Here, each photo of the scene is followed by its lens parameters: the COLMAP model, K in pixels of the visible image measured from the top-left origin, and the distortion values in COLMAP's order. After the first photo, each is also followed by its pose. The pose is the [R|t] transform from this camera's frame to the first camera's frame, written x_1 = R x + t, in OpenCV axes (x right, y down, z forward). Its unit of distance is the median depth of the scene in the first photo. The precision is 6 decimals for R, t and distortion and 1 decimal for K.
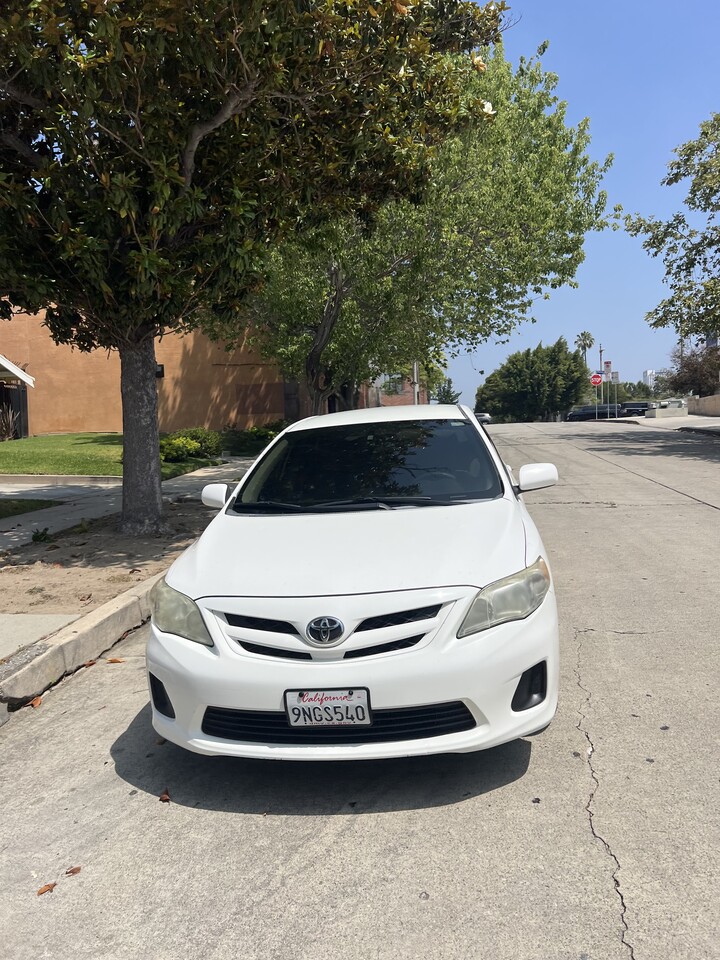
lens RADIAL K [[787.4, 0, 360.0], [0, 787.4, 480.0], [0, 0, 1]] dist [0.004283, 0.000952]
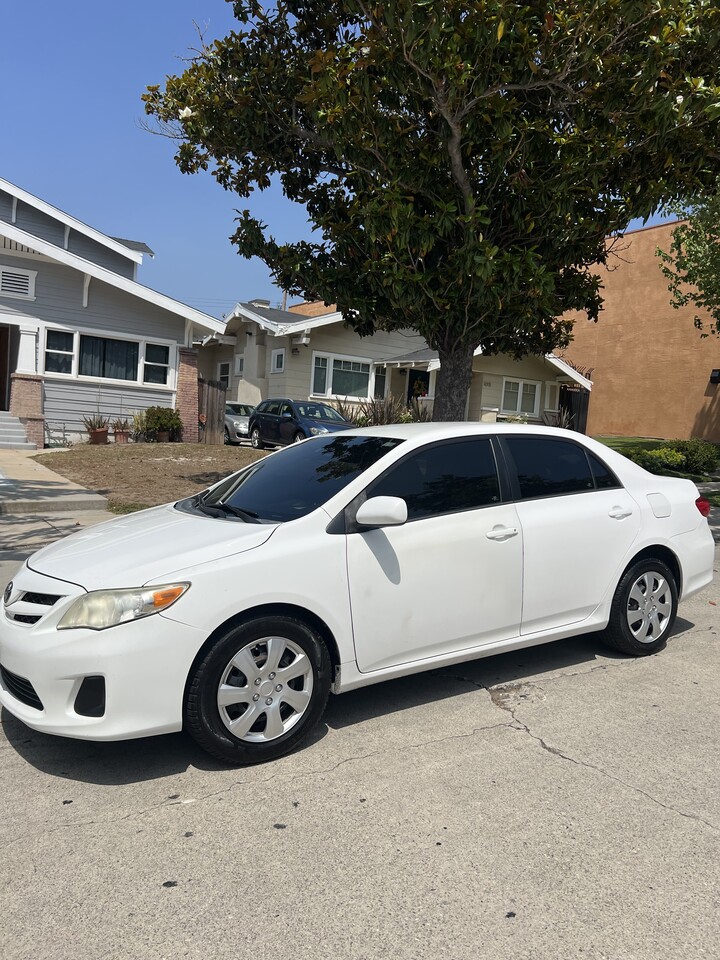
lens RADIAL K [[787.4, 0, 360.0], [0, 787.4, 480.0], [0, 0, 1]] dist [0.004283, 0.000952]
pose [[0.604836, 0.107829, -0.789016, 0.248160], [-0.108557, 0.992706, 0.052450, -0.022631], [0.788916, 0.053929, 0.612129, 0.129049]]
